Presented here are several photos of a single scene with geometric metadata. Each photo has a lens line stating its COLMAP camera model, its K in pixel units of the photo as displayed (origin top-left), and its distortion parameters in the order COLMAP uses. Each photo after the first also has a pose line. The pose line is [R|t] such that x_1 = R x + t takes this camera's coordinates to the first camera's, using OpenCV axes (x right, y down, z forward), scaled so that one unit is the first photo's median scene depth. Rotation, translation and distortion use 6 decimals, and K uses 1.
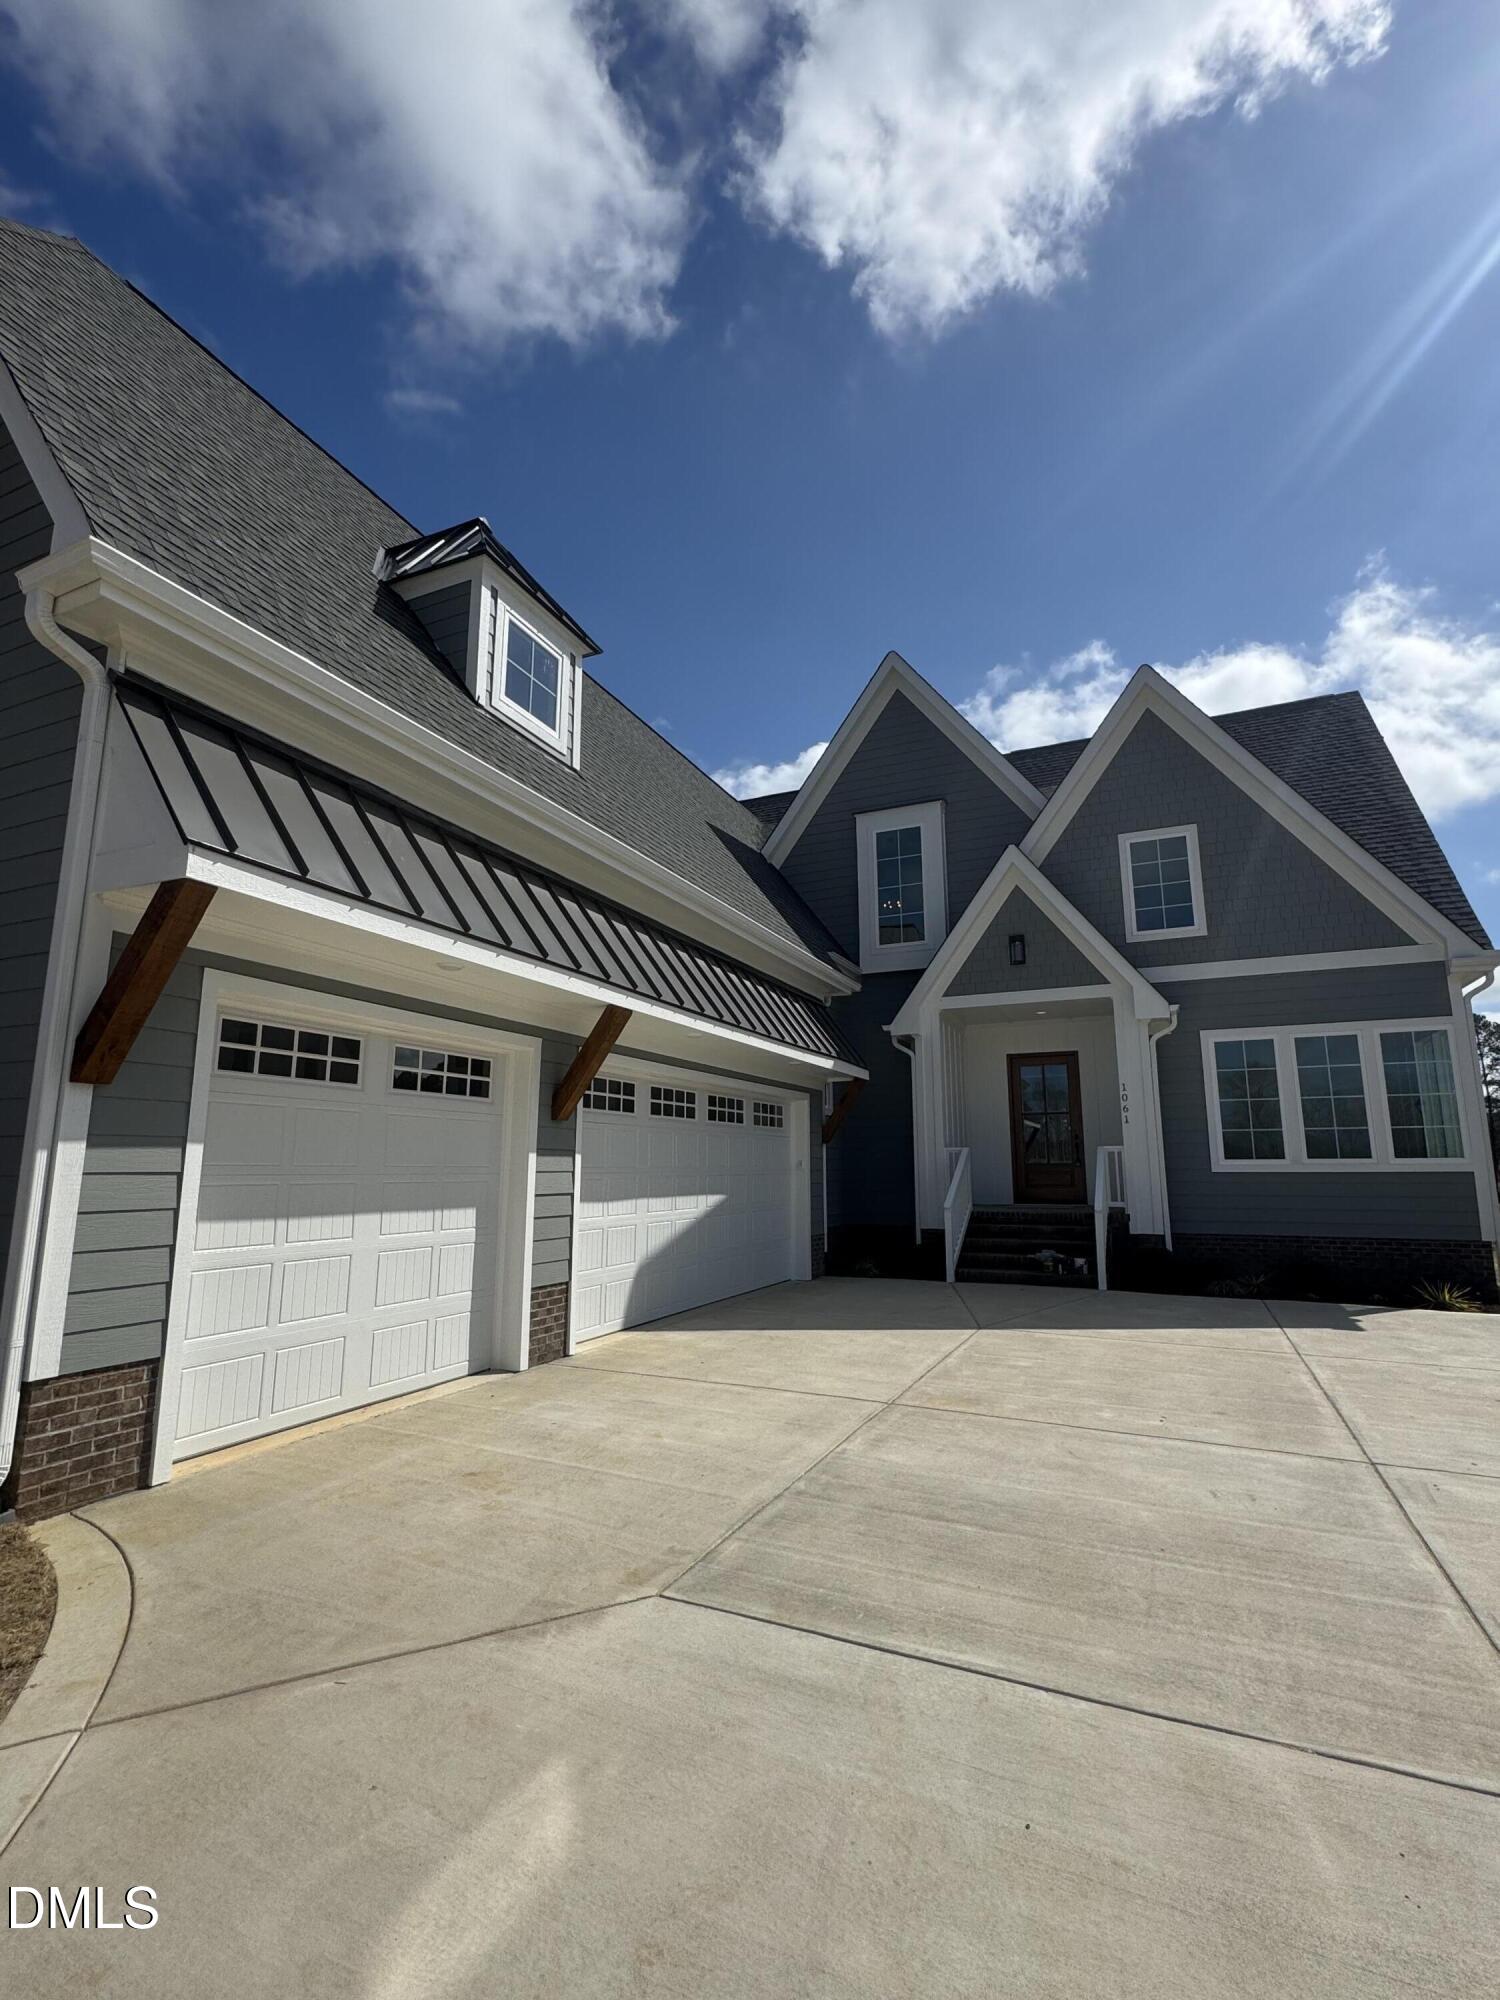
lens RADIAL K [[928.1, 0, 749.7], [0, 928.1, 1006.4], [0, 0, 1]] dist [-0.001930, -0.000145]
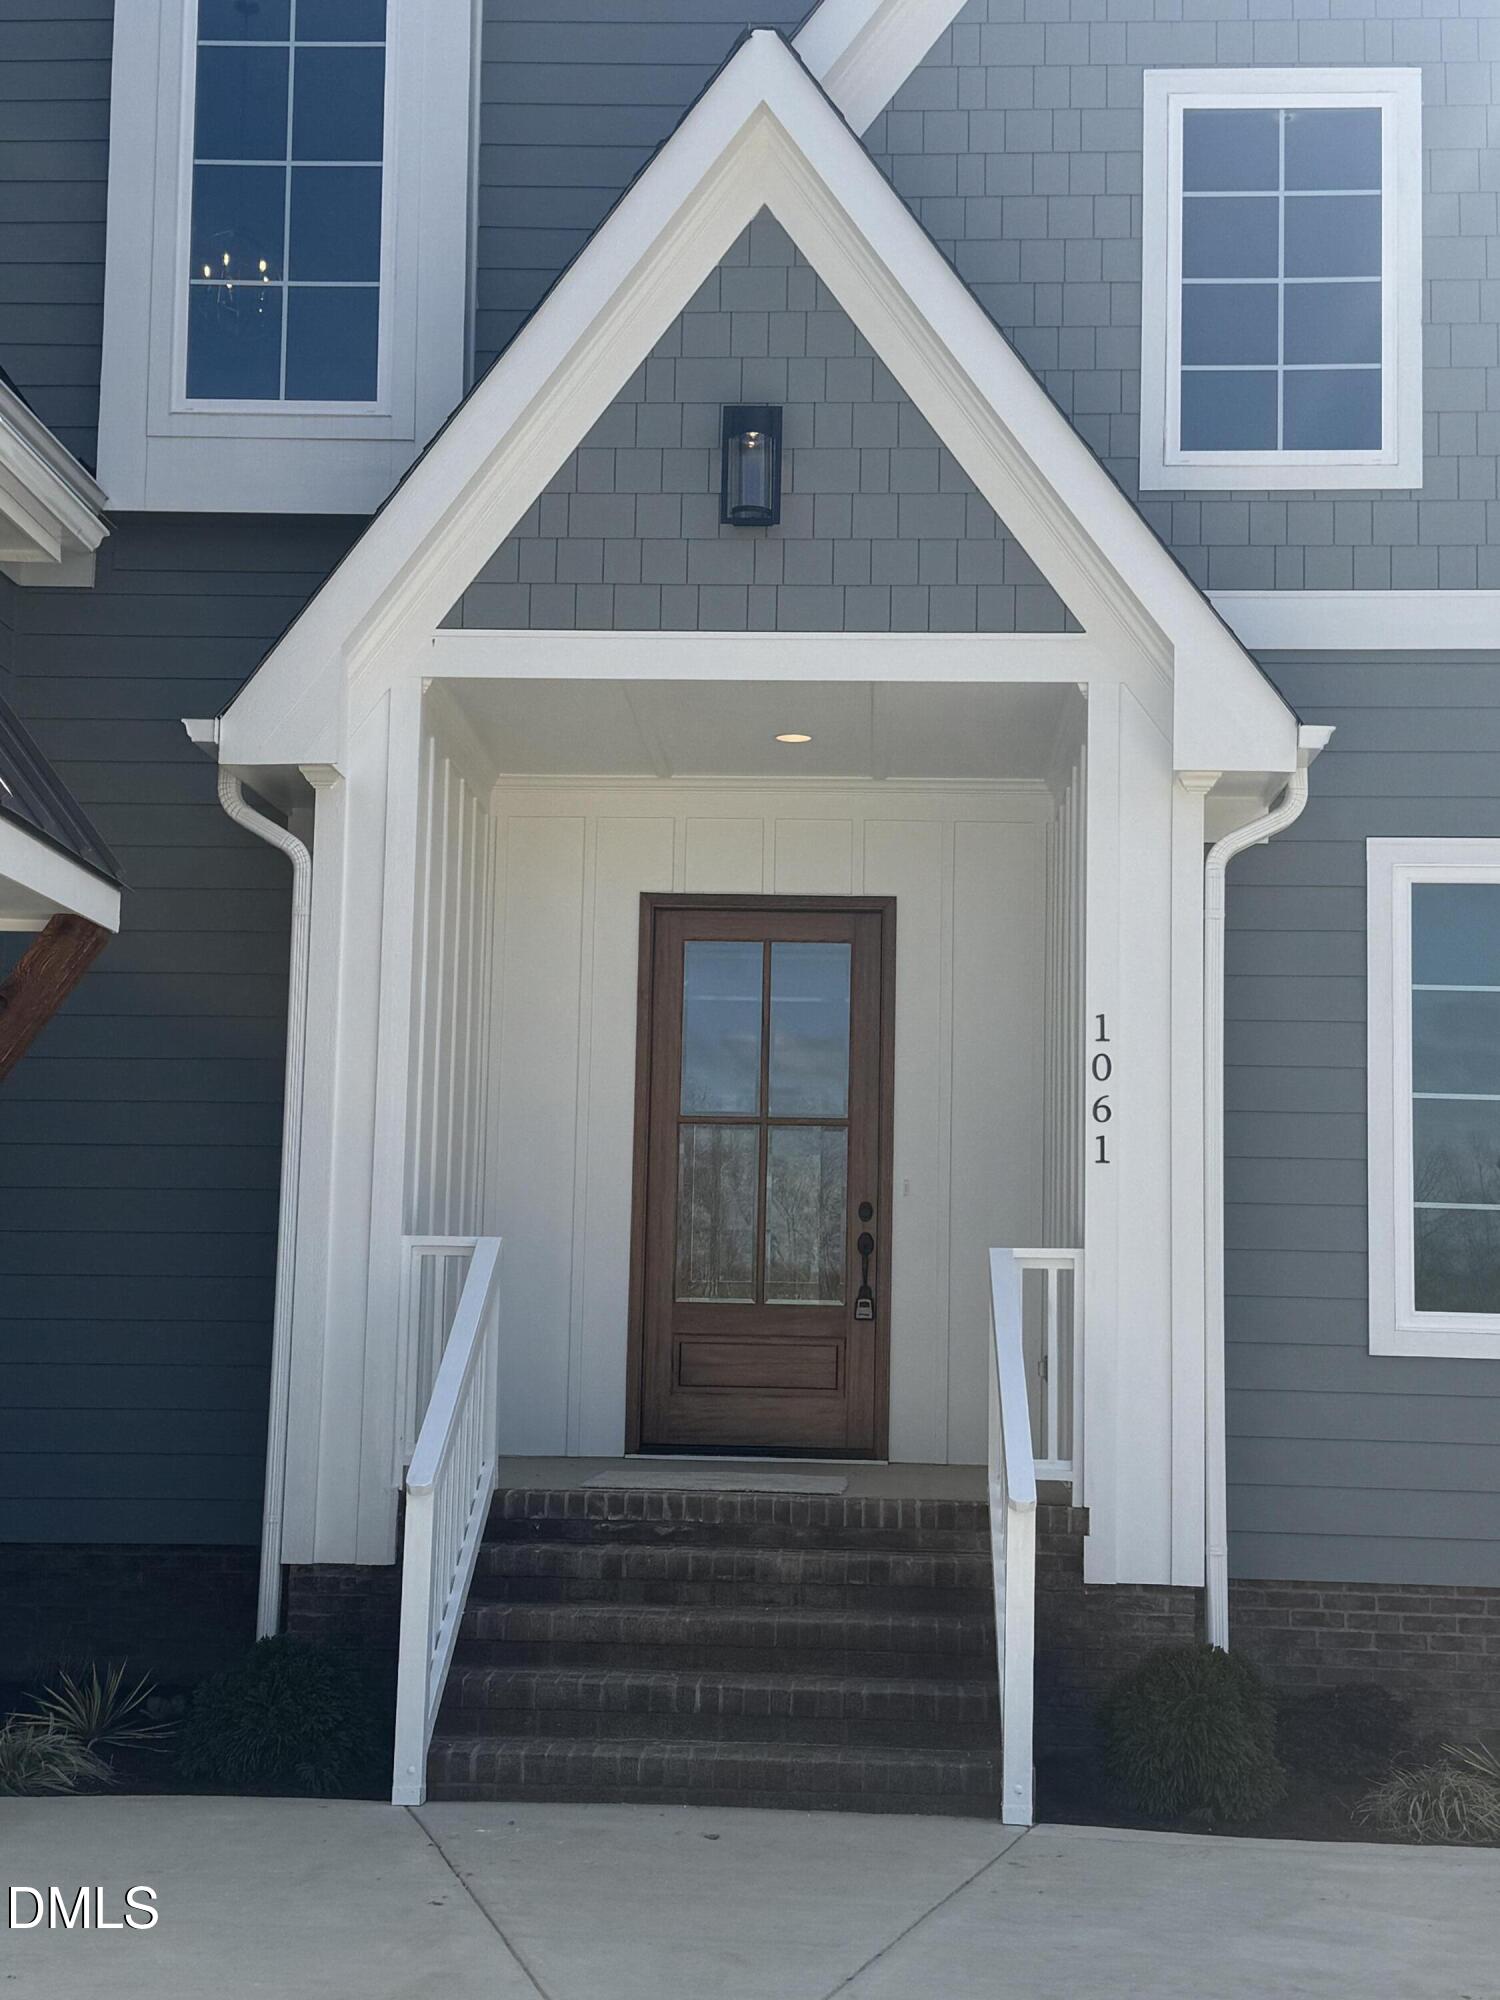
lens RADIAL K [[2779.2, 0, 744.3], [0, 2779.2, 995.4], [0, 0, 1]] dist [0.134216, 0.020626]
pose [[0.927610, 0.063909, 0.368042, 0.018173], [-0.085772, 0.995372, 0.043337, 0.051801], [-0.363569, -0.071767, 0.928799, 0.300938]]
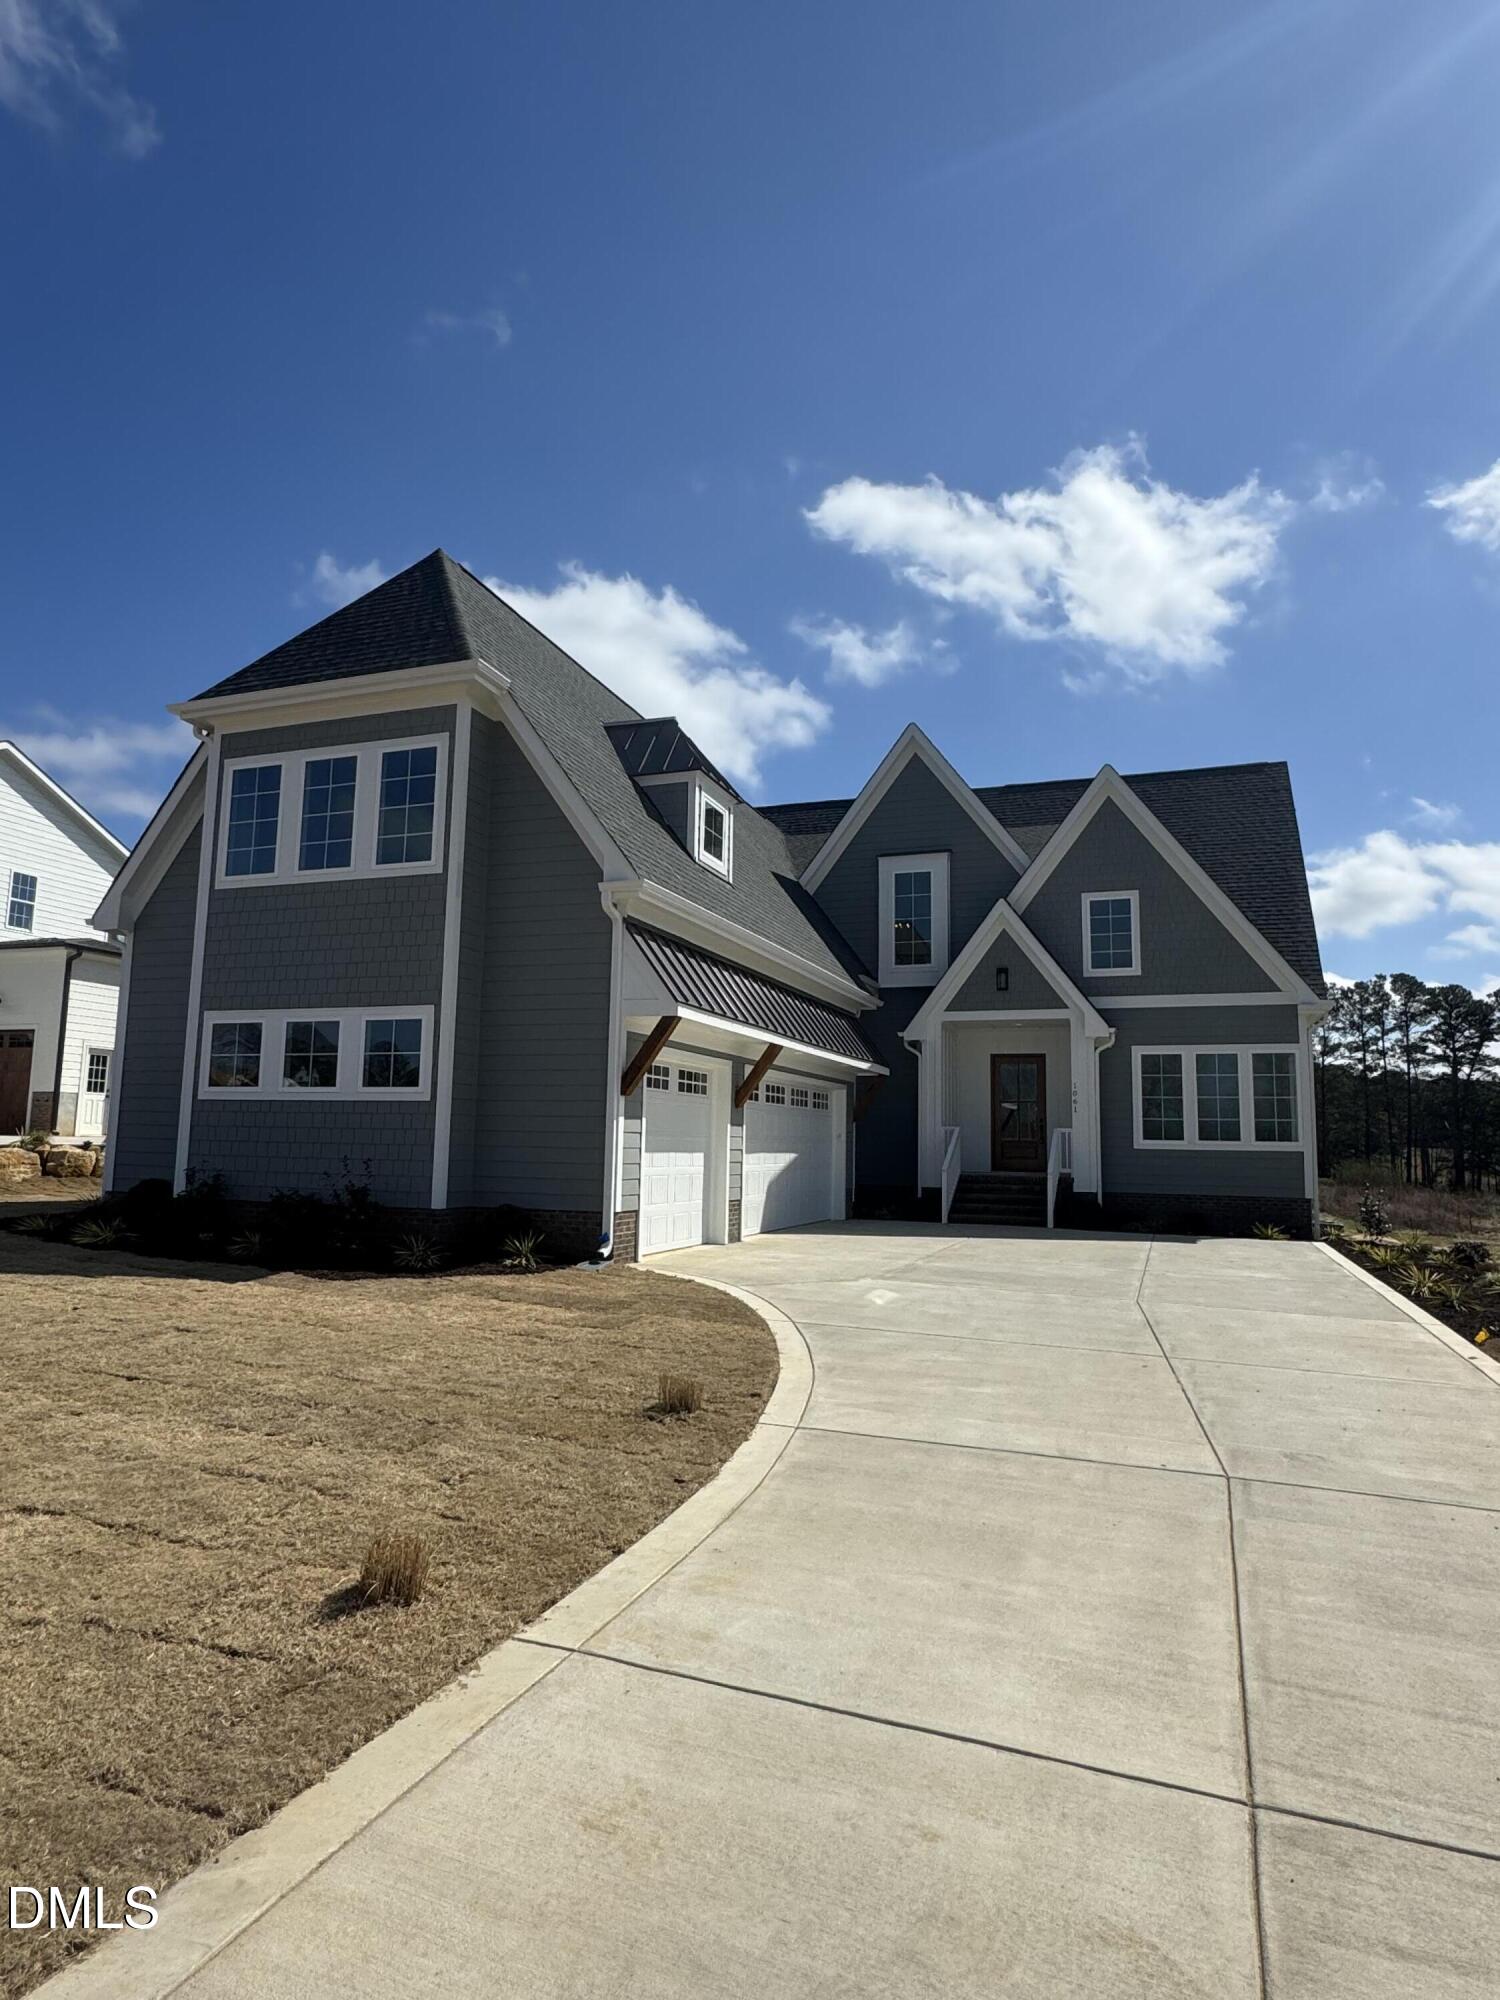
lens RADIAL K [[1173.7, 0, 750.0], [0, 1173.7, 1000.0], [0, 0, 1]] dist [0.002666, 0.000143]
pose [[0.997062, 0.028890, 0.070946, -0.195488], [-0.032308, 0.998348, 0.047510, -0.103823], [-0.069456, -0.049663, 0.996348, -0.669482]]
